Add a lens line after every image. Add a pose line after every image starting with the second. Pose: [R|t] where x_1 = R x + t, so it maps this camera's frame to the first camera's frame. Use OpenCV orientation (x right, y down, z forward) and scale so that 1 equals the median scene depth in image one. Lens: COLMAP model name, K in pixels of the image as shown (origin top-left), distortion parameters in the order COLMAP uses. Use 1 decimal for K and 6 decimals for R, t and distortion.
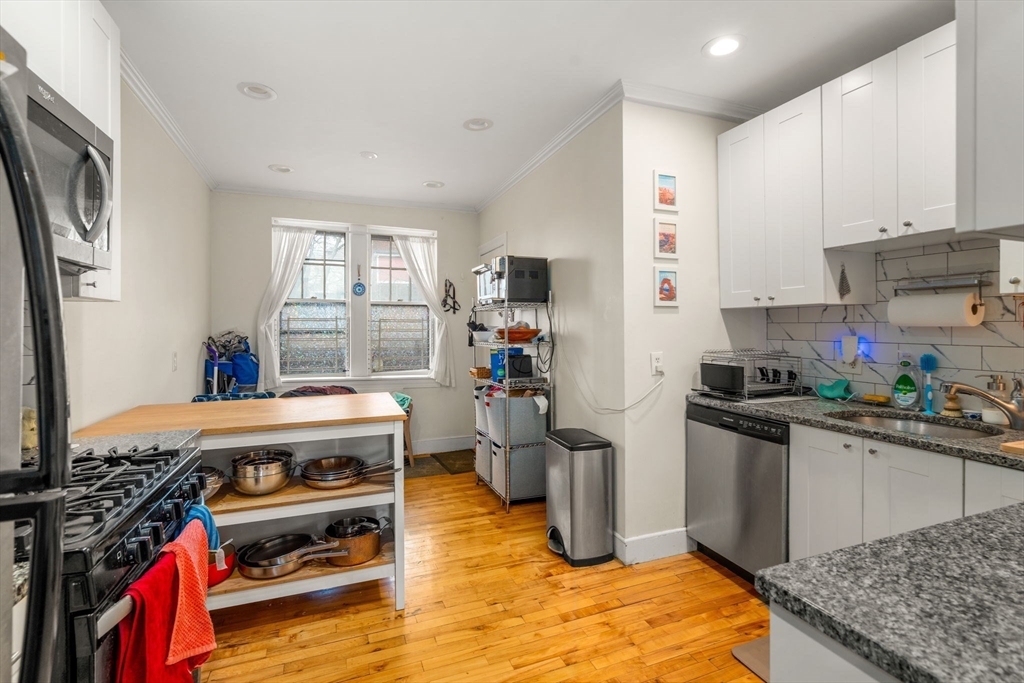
lens RADIAL K [[464.8, 0, 507.5], [0, 464.8, 325.0], [0, 0, 1]] dist [-0.005267, 0.002967]
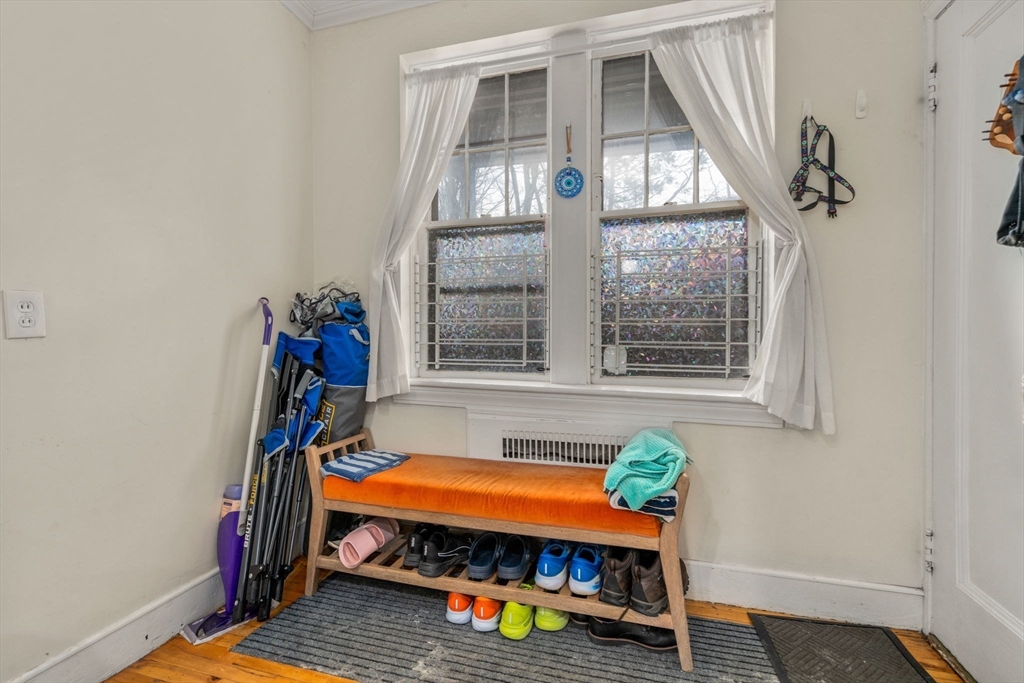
lens RADIAL K [[464.8, 0, 509.8], [0, 464.8, 342.6], [0, 0, 1]] dist [-0.005267, 0.002967]
pose [[0.795355, 0.006054, -0.606114, -0.096682], [-0.001061, 0.999962, 0.008596, 0.065474], [0.606143, -0.006193, 0.795331, 0.596063]]
